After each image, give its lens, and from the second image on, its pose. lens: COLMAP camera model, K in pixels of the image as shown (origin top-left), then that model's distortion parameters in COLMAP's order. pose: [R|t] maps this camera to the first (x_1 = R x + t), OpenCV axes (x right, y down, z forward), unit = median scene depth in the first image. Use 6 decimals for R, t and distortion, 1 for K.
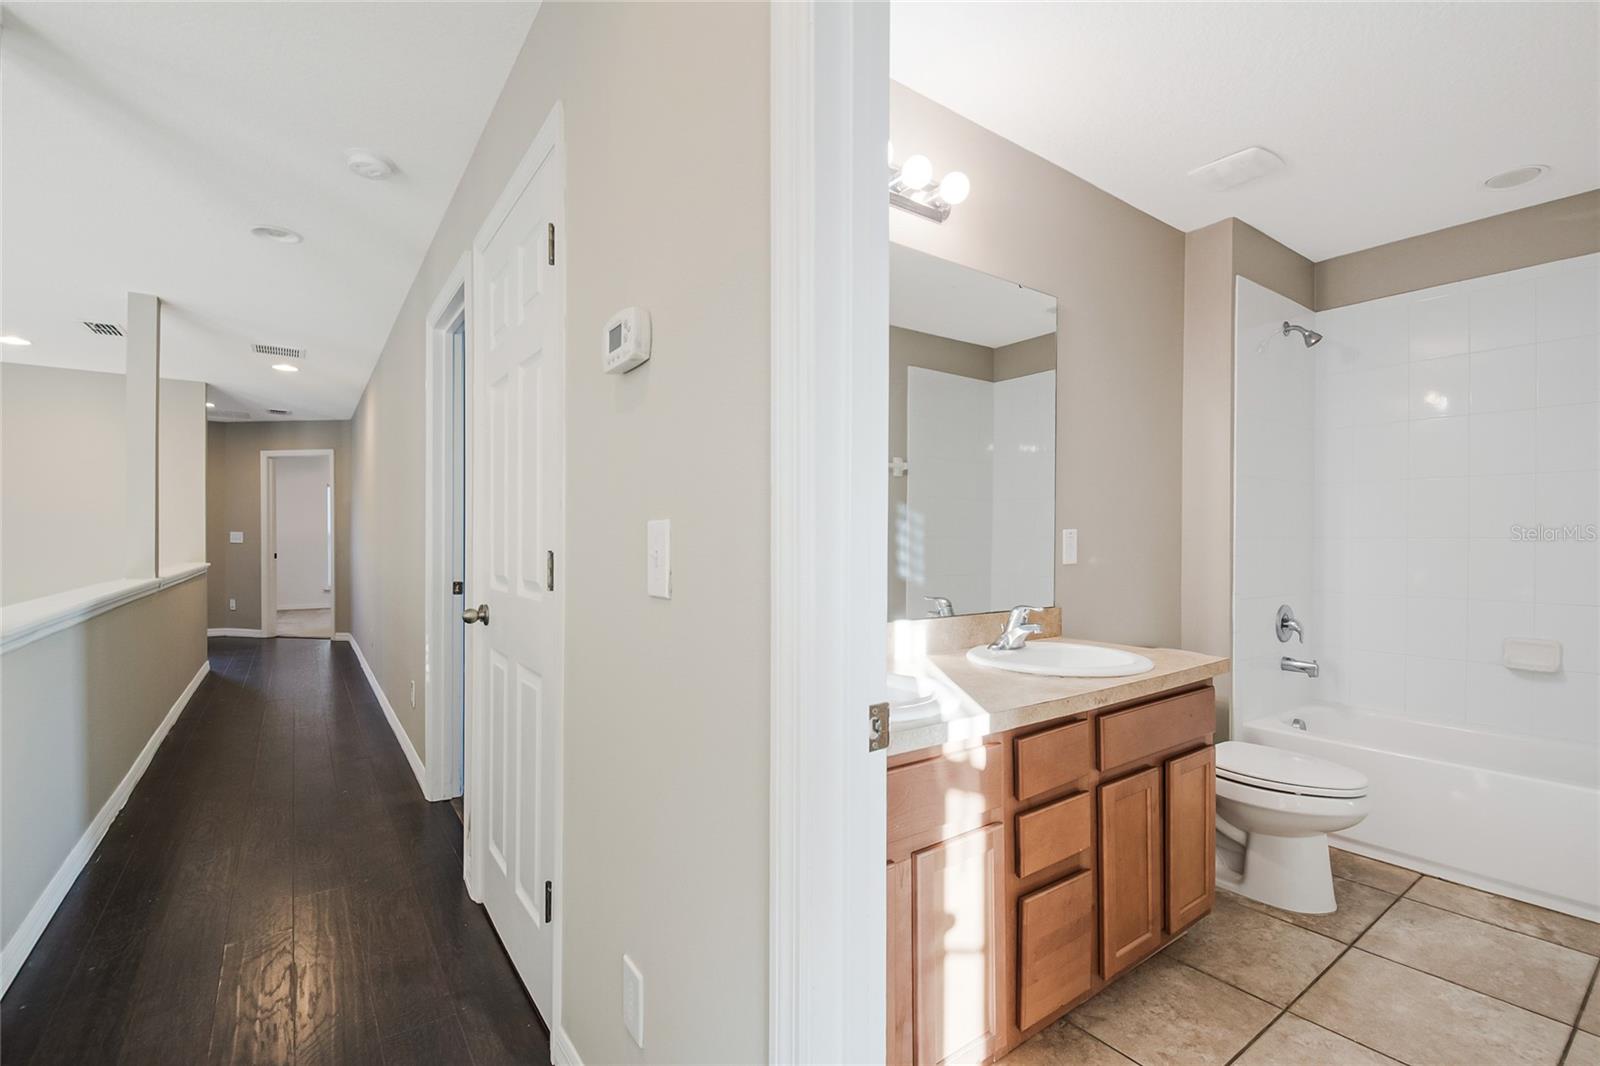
lens RADIAL K [[703.6, 0, 792.4], [0, 703.6, 544.3], [0, 0, 1]] dist [0.007976, -0.014336]
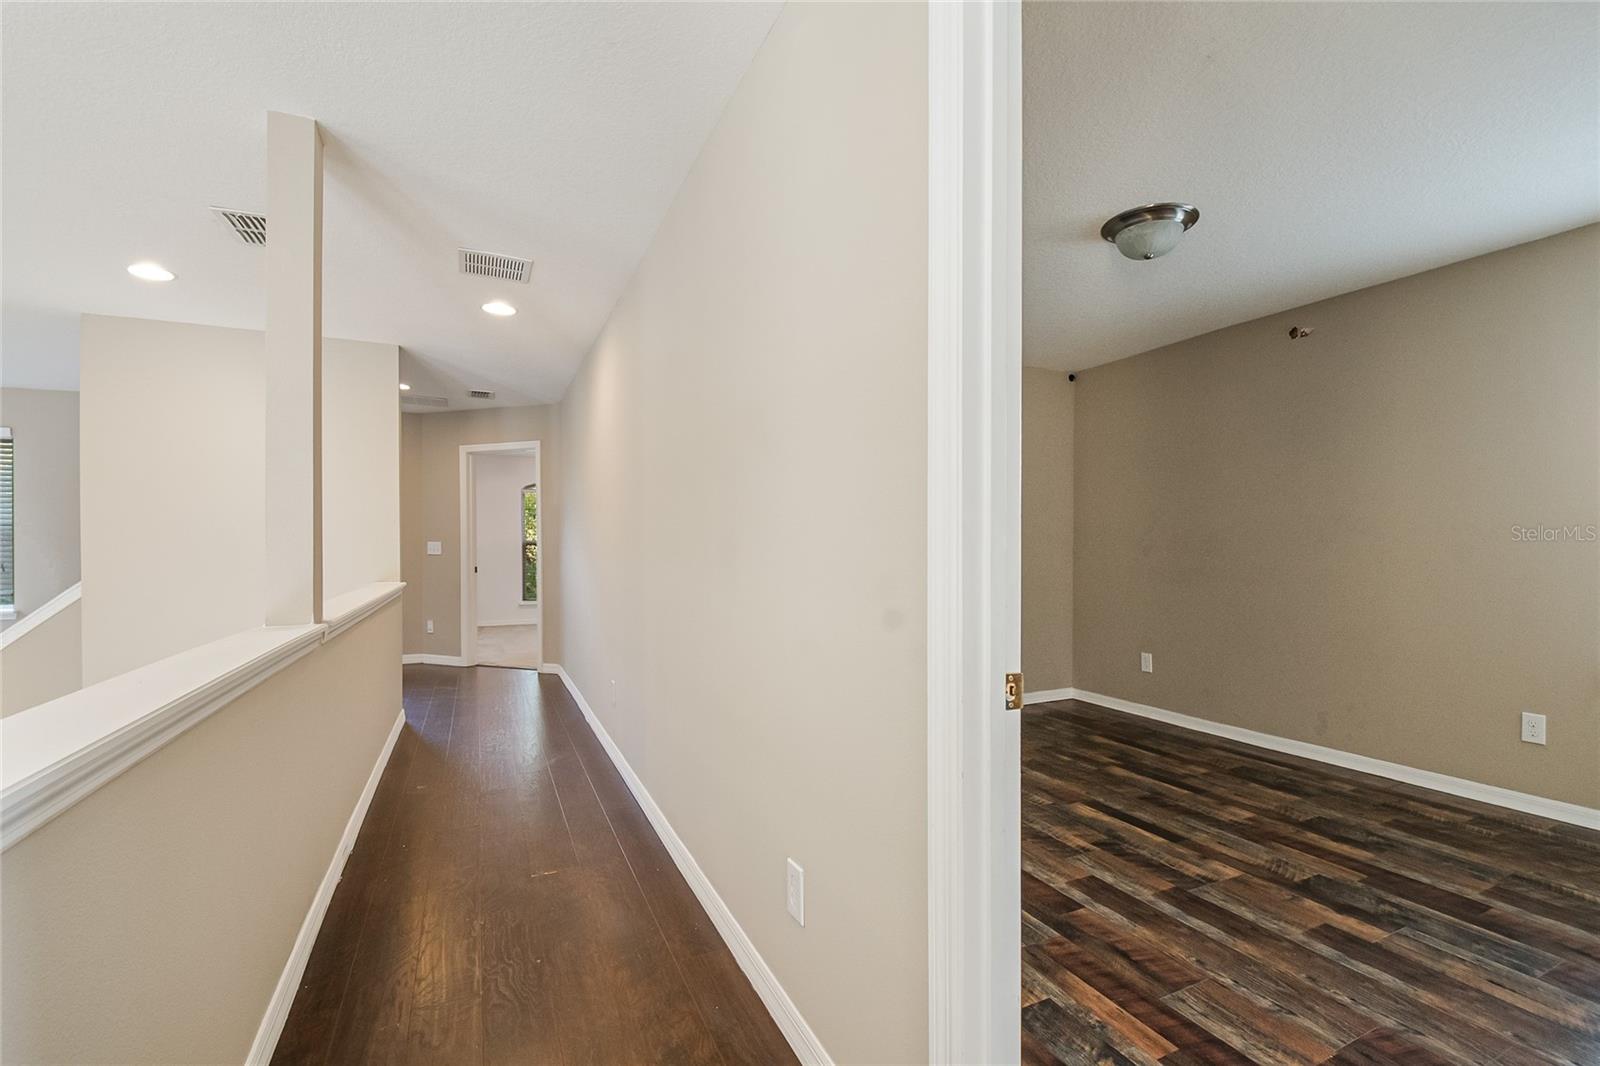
lens RADIAL K [[703.6, 0, 815.5], [0, 703.6, 551.9], [0, 0, 1]] dist [0.007976, -0.014336]
pose [[0.986058, -0.003513, -0.166365, -0.207992], [0.003625, 0.999993, 0.000366, -0.004316], [0.166362, -0.000964, 0.986064, 0.253880]]
